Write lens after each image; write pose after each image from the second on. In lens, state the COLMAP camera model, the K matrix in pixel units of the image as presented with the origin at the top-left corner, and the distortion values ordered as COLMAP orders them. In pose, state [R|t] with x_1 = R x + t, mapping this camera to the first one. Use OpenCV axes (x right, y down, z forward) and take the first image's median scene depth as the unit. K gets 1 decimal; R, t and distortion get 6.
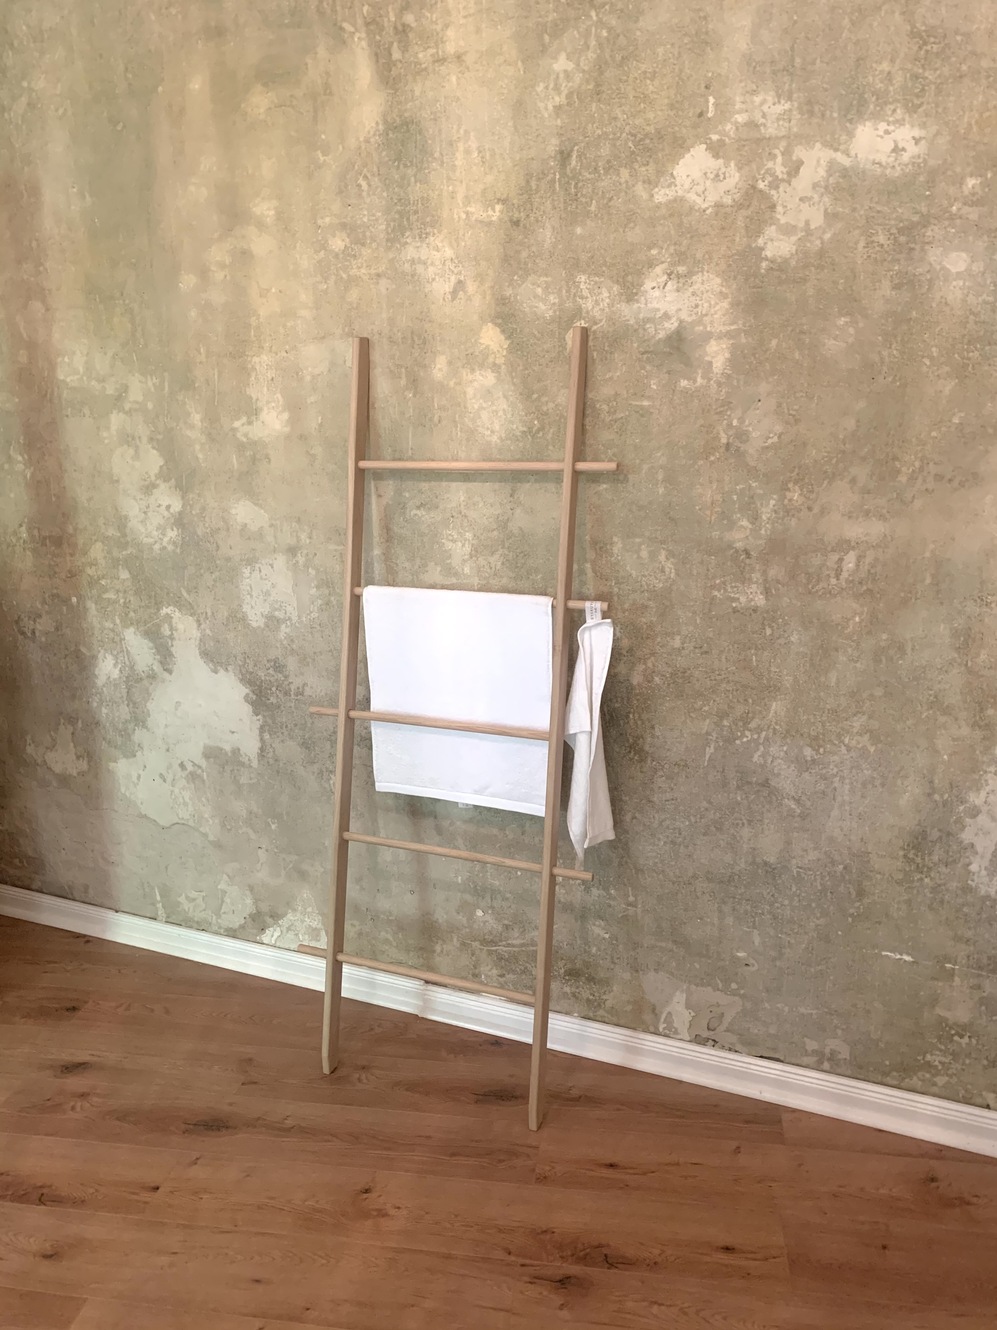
lens RADIAL K [[1022.8, 0, 499.9], [0, 1022.8, 655.2], [0, 0, 1]] dist [0.015984, -0.010562]
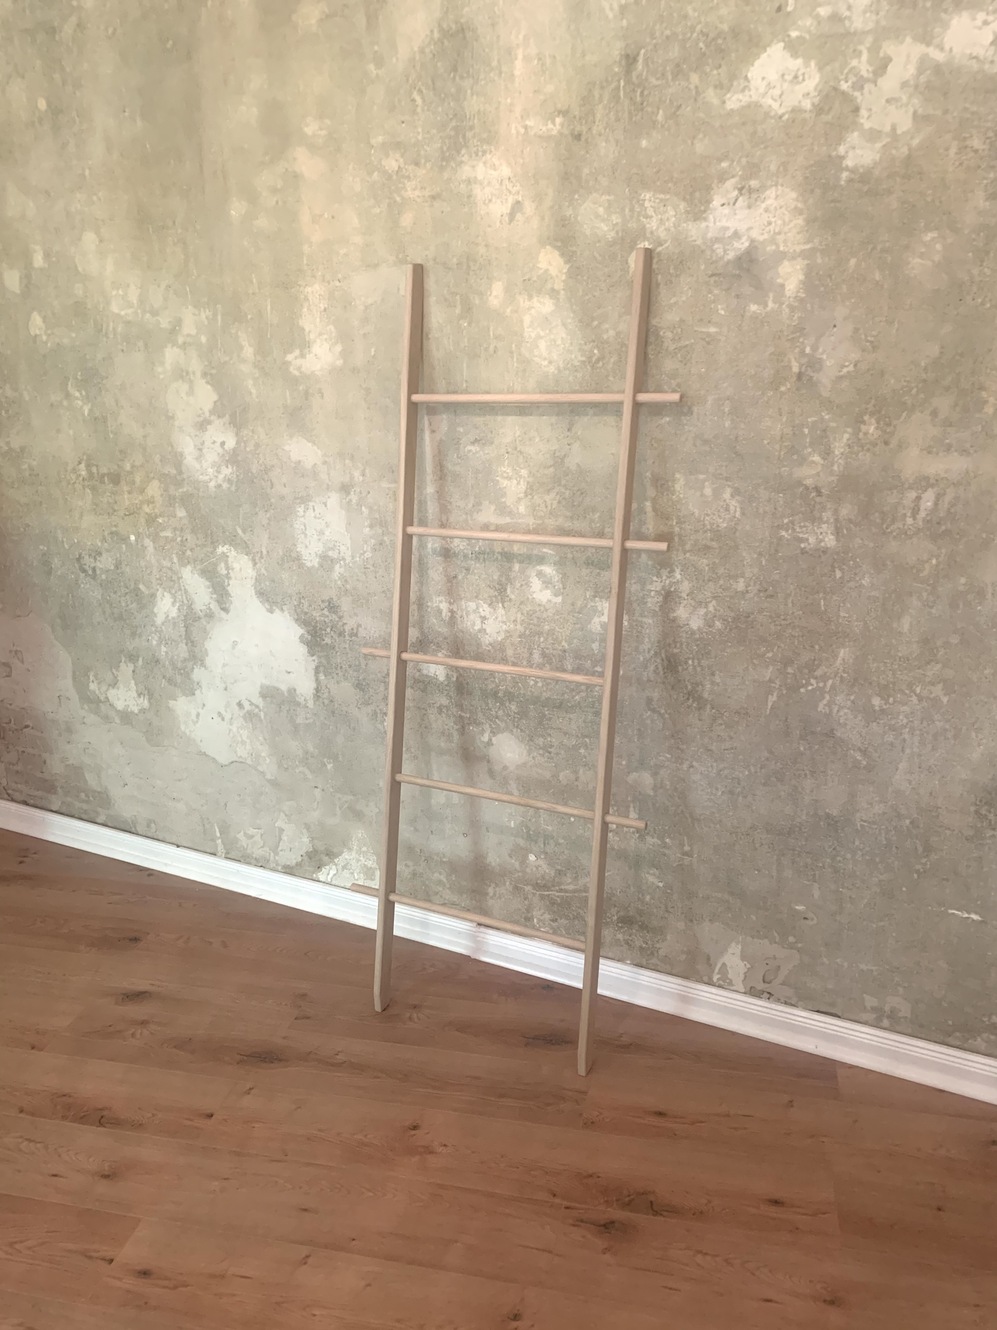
lens RADIAL K [[1022.8, 0, 499.1], [0, 1022.8, 660.9], [0, 0, 1]] dist [0.015984, -0.010562]
pose [[0.997586, 0.013901, -0.068030, 0.014218], [-0.009809, 0.998143, 0.060114, 0.002794], [0.068740, -0.059302, 0.995871, 0.027317]]
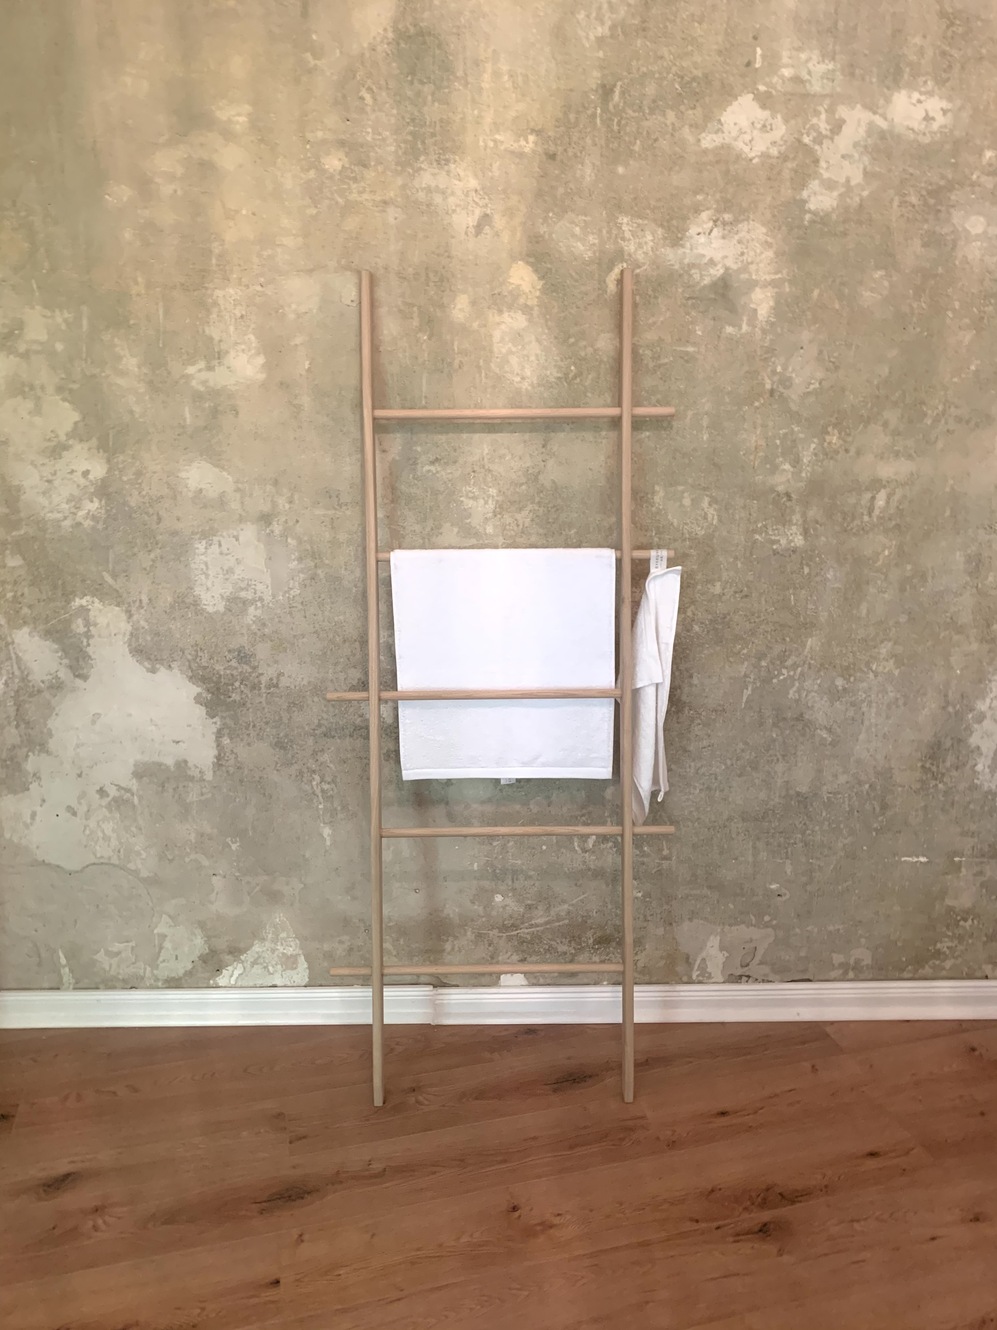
lens RADIAL K [[1022.8, 0, 501.4], [0, 1022.8, 658.0], [0, 0, 1]] dist [0.015984, -0.010562]
pose [[0.915539, -0.084047, 0.393349, -0.420457], [0.087724, 0.996107, 0.008656, 0.028093], [-0.392546, 0.026581, 0.919348, 0.149244]]
